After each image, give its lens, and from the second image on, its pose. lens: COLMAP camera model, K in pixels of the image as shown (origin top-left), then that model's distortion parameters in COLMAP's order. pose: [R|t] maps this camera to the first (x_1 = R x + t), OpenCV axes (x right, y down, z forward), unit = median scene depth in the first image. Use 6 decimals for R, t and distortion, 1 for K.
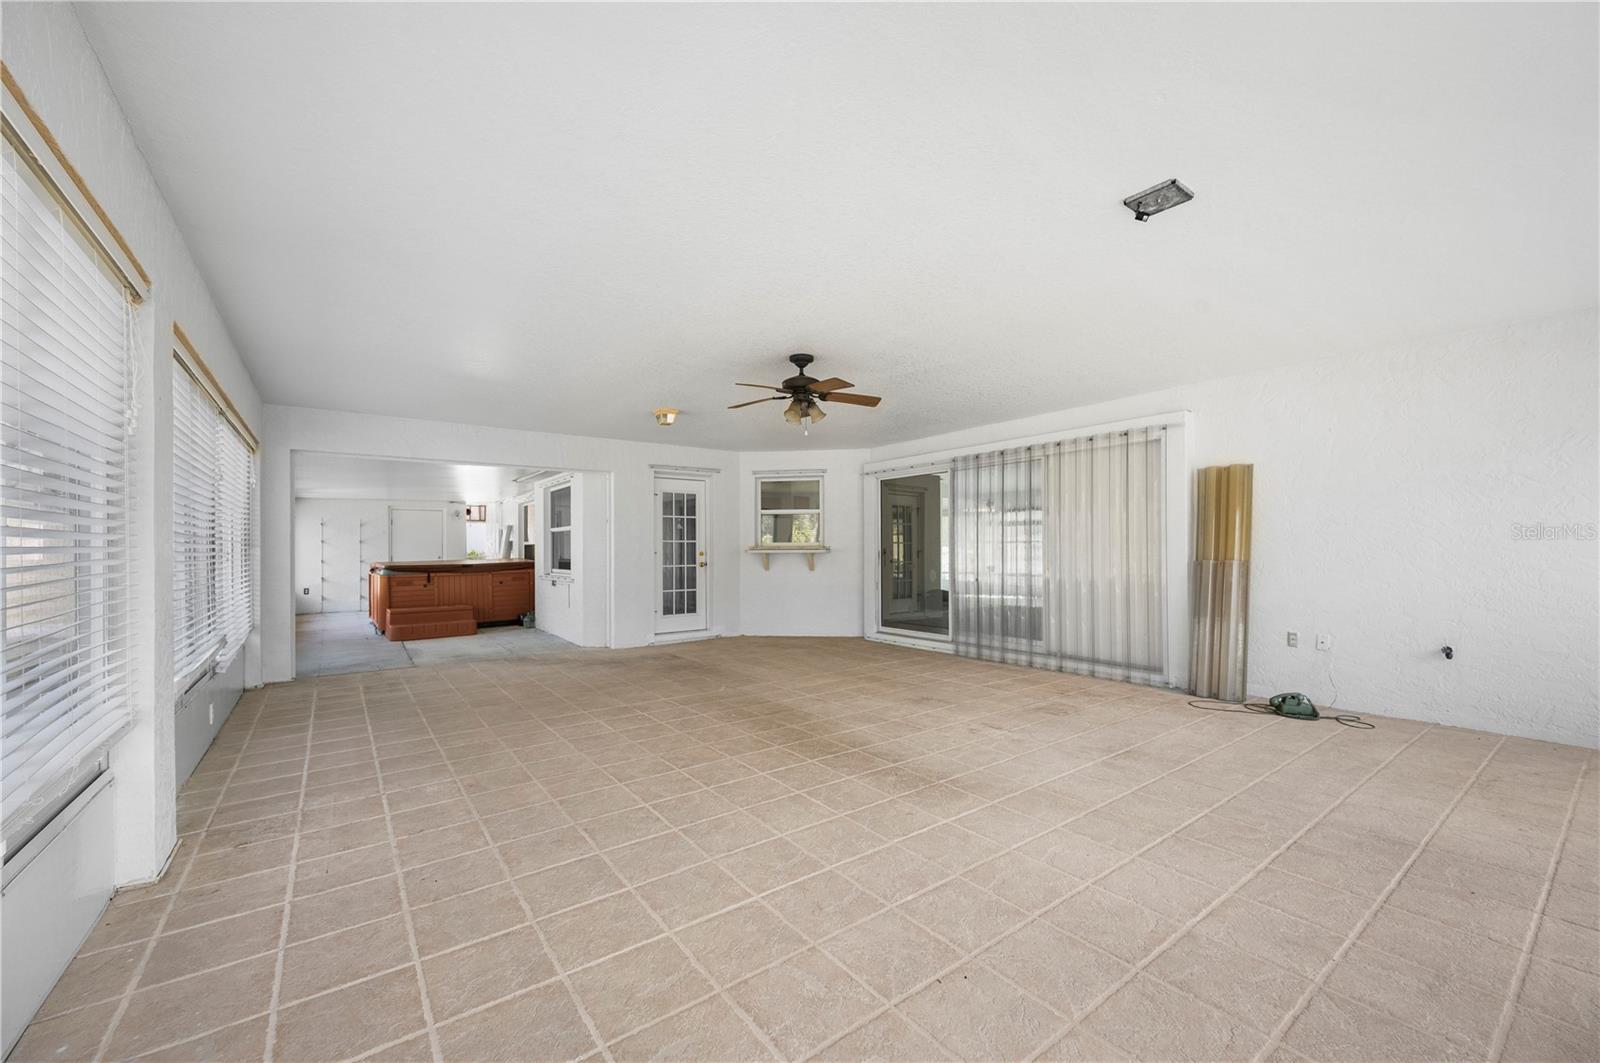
lens RADIAL K [[636.0, 0, 808.7], [0, 636.0, 557.9], [0, 0, 1]] dist [0.003218, -0.001427]
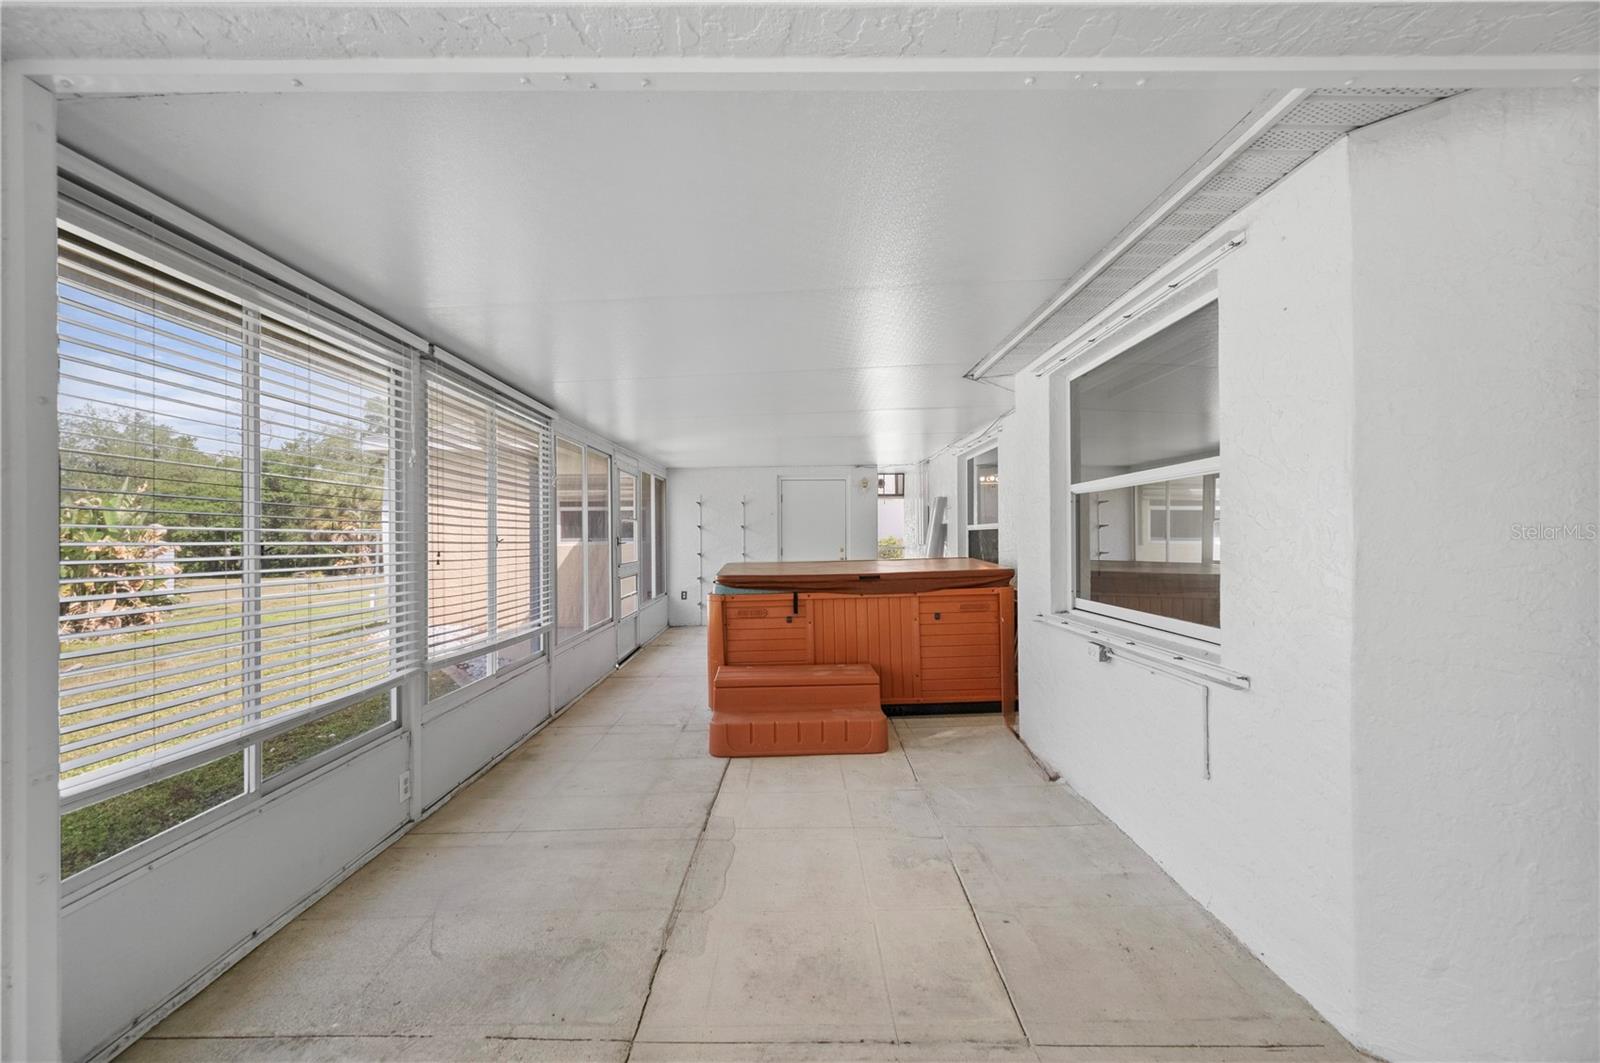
lens RADIAL K [[636.0, 0, 799.3], [0, 636.0, 537.1], [0, 0, 1]] dist [0.003218, -0.001427]
pose [[0.808040, -0.000855, -0.589128, -0.352188], [-0.004904, 0.999955, -0.008177, -0.014275], [0.589108, 0.009497, 0.807999, 0.687279]]
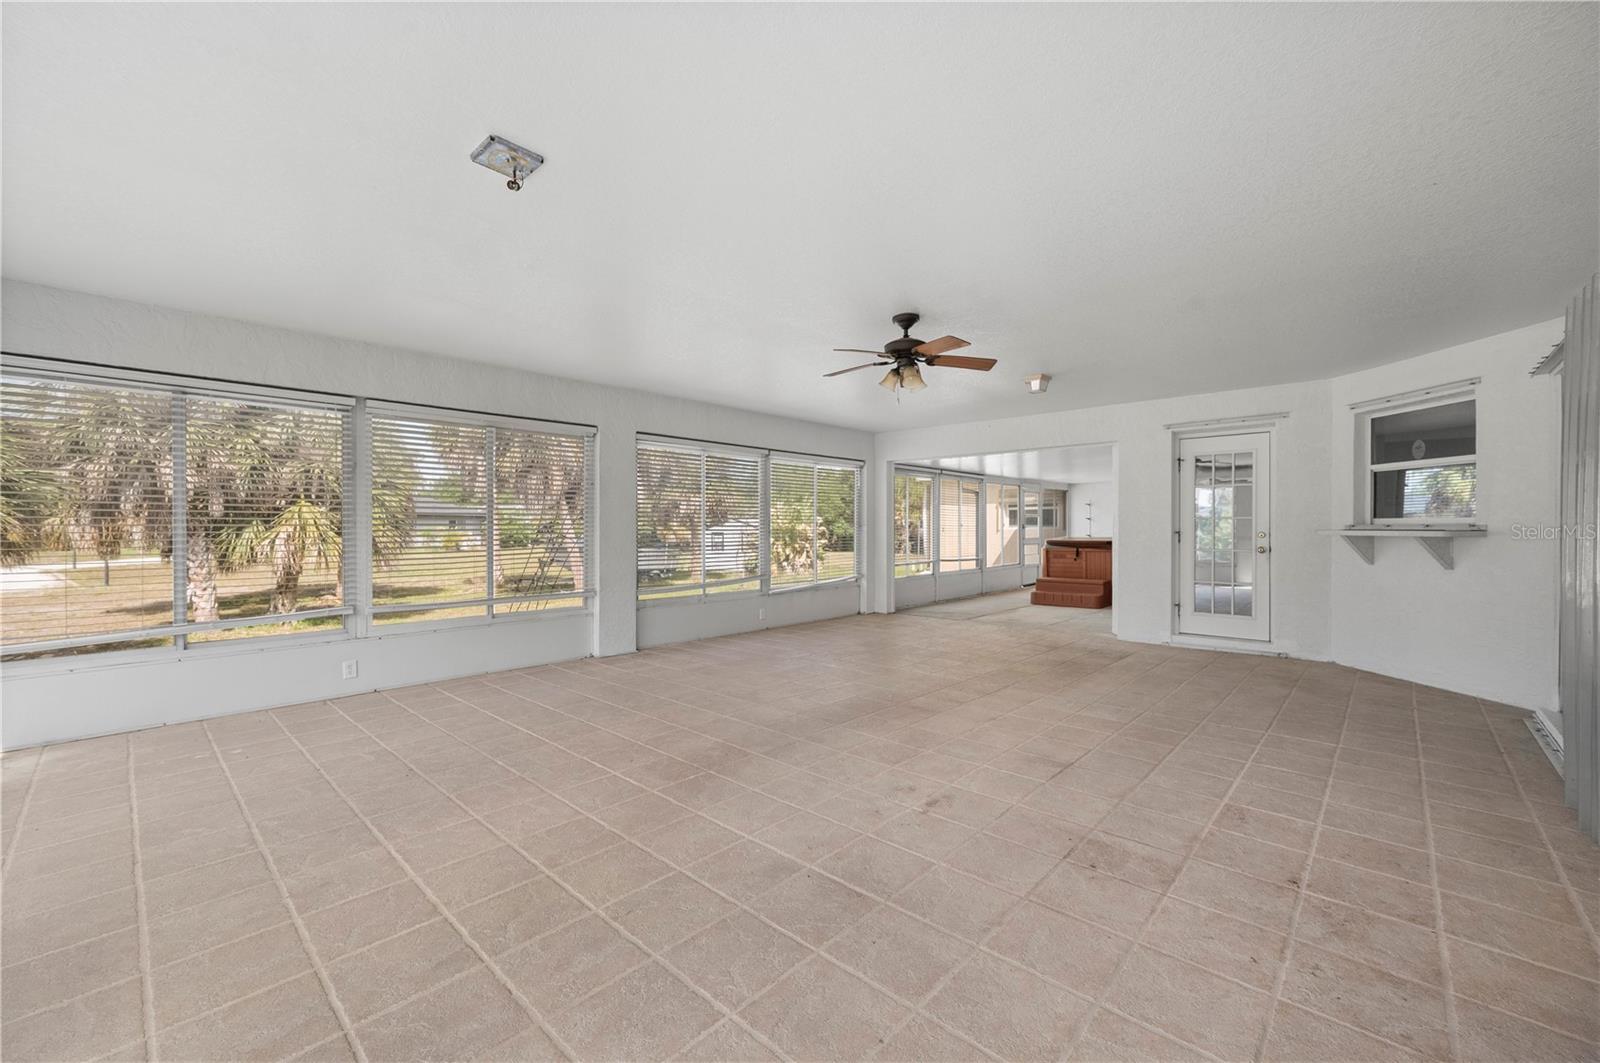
lens RADIAL K [[636.0, 0, 795.5], [0, 636.0, 528.8], [0, 0, 1]] dist [0.003218, -0.001427]
pose [[0.175564, 0.007522, -0.984439, 0.443653], [-0.012949, 0.999902, 0.005331, -0.010231], [0.984383, 0.011812, 0.175644, 0.356085]]
